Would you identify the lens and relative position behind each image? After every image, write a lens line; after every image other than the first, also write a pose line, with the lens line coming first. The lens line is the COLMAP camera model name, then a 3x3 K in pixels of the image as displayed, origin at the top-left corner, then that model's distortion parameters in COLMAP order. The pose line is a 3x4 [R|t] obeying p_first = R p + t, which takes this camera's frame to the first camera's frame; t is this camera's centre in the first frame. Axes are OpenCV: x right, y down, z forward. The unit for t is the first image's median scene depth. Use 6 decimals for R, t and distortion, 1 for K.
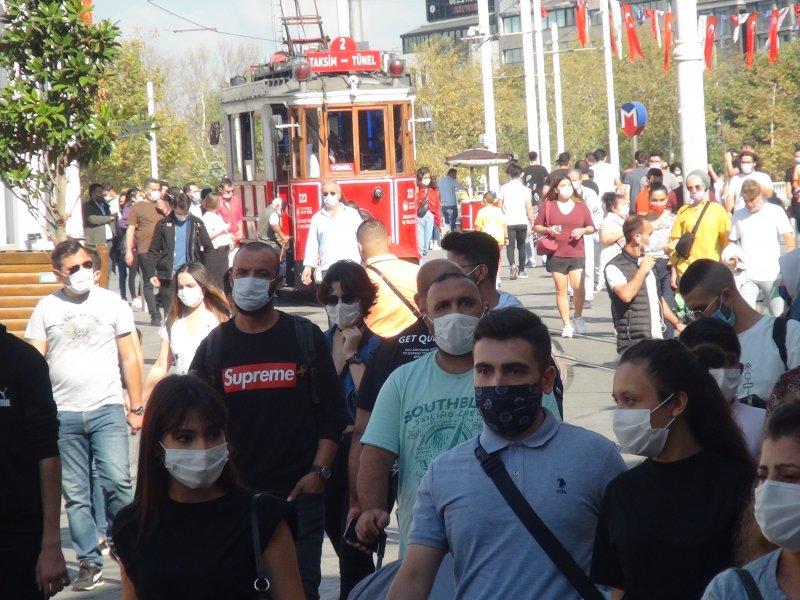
lens RADIAL K [[3203.5, 0, 401.1], [0, 3203.5, 298.3], [0, 0, 1]] dist [0.655050, 0.000000]
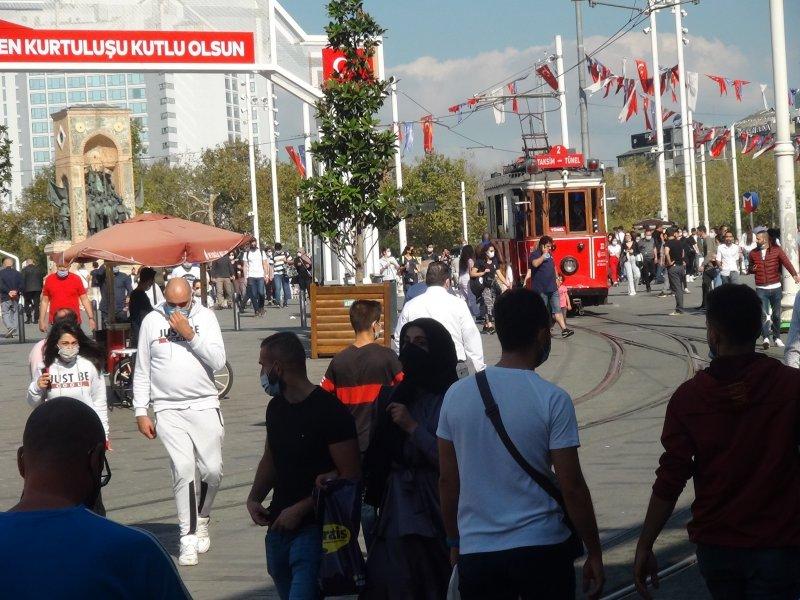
lens RADIAL K [[3203.5, 0, 400.3], [0, 3203.5, 301.9], [0, 0, 1]] dist [0.655050, 0.000000]
pose [[0.999515, 0.000935, -0.031119, -0.046155], [-0.001383, 0.999896, -0.014358, 0.016430], [0.031102, 0.014394, 0.999413, -0.548451]]
